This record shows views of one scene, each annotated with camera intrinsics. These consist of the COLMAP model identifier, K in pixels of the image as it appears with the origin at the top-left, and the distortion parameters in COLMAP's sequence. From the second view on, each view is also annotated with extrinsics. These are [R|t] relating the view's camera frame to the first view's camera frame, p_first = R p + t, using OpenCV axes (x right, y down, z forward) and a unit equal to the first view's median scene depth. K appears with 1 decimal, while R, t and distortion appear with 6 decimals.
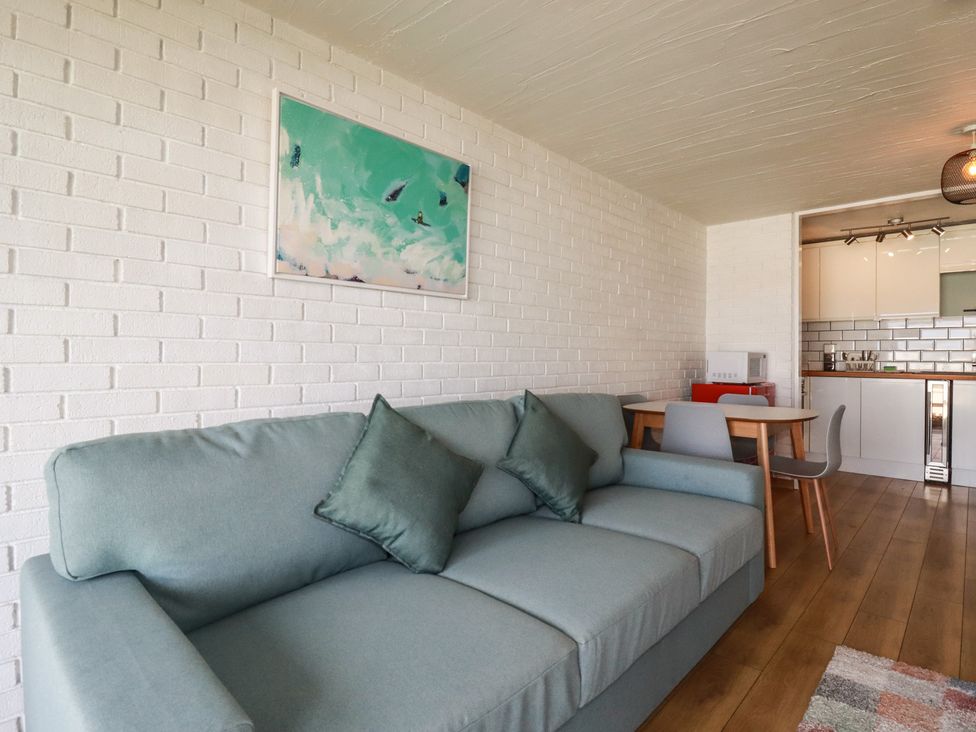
lens RADIAL K [[521.4, 0, 488.3], [0, 521.4, 359.0], [0, 0, 1]] dist [0.001783, -0.013576]
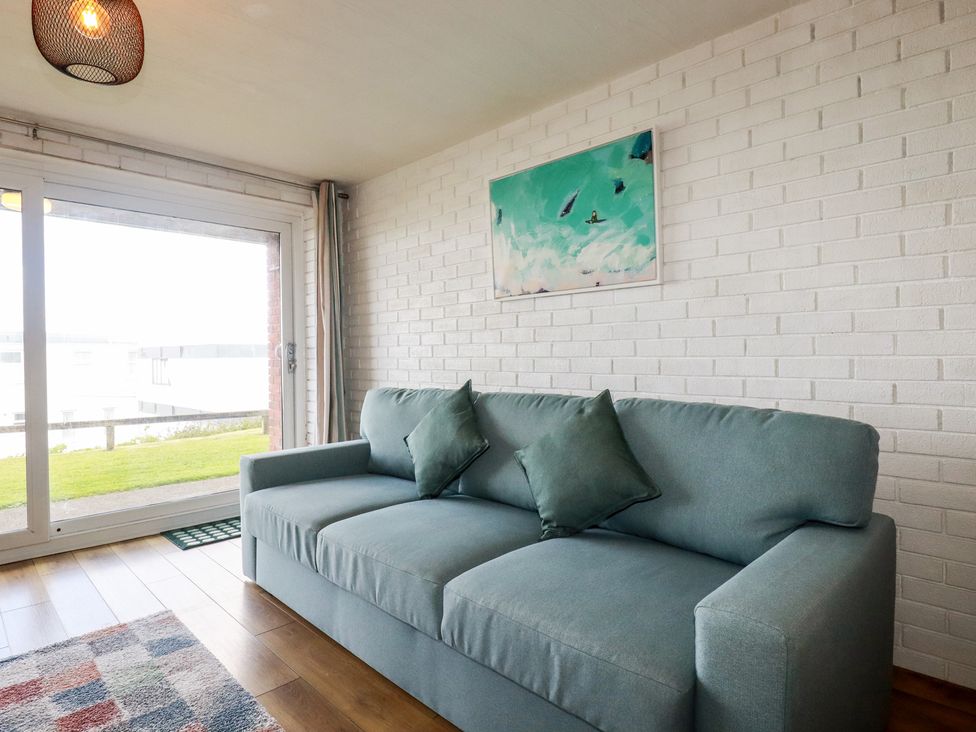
lens RADIAL K [[559.0, 0, 488.8], [0, 559.0, 362.5], [0, 0, 1]] dist [0.001812, -0.014936]
pose [[-0.034337, 0.010785, -0.999352, 0.916317], [0.005455, 0.999929, 0.010604, 0.003361], [0.999395, -0.005087, -0.034393, 0.772136]]
